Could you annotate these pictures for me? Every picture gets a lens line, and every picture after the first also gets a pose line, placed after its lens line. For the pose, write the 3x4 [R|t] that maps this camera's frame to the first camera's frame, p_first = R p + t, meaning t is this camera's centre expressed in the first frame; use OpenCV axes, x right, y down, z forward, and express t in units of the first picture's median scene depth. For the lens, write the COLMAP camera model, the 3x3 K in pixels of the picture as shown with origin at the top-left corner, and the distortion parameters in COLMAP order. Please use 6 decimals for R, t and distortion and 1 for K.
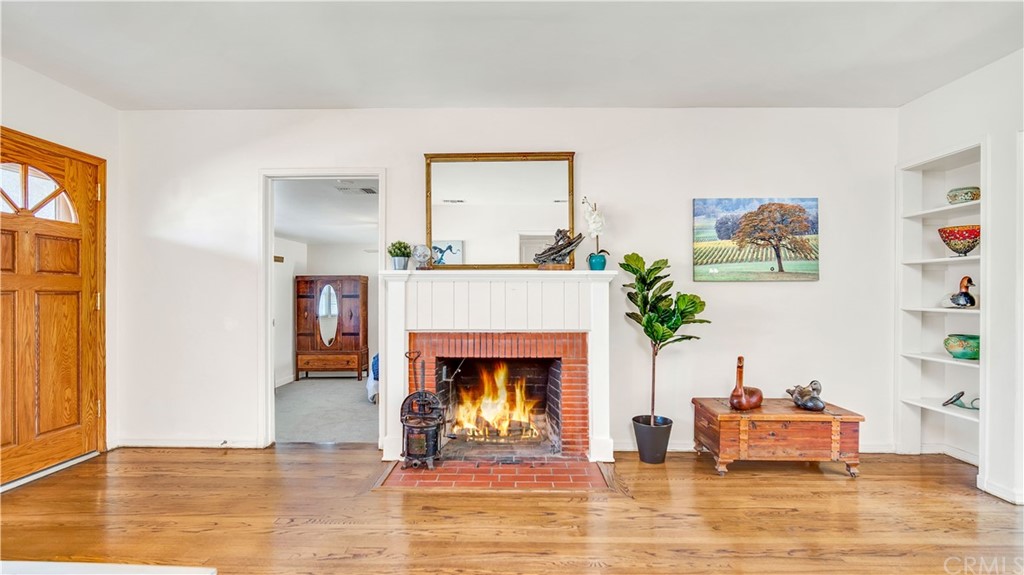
lens RADIAL K [[461.6, 0, 514.0], [0, 461.6, 290.6], [0, 0, 1]] dist [-0.001140, -0.000104]
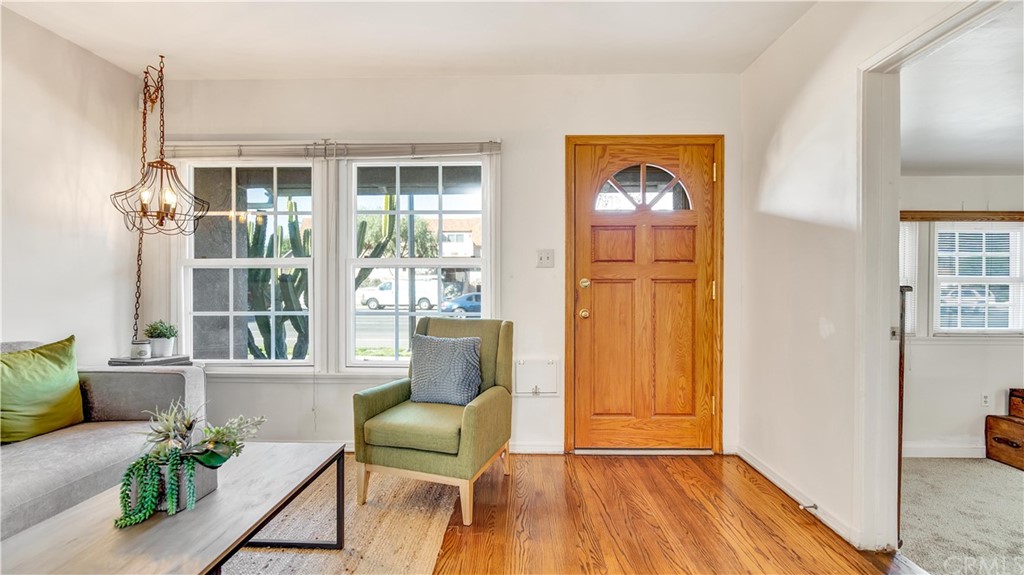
lens RADIAL K [[461.6, 0, 514.0], [0, 461.6, 290.6], [0, 0, 1]] dist [-0.001140, -0.000104]
pose [[-0.003852, 0.010596, -0.999936, 0.031292], [0.006577, 0.999923, 0.010570, 0.012242], [0.999971, -0.006536, -0.003921, 0.626592]]
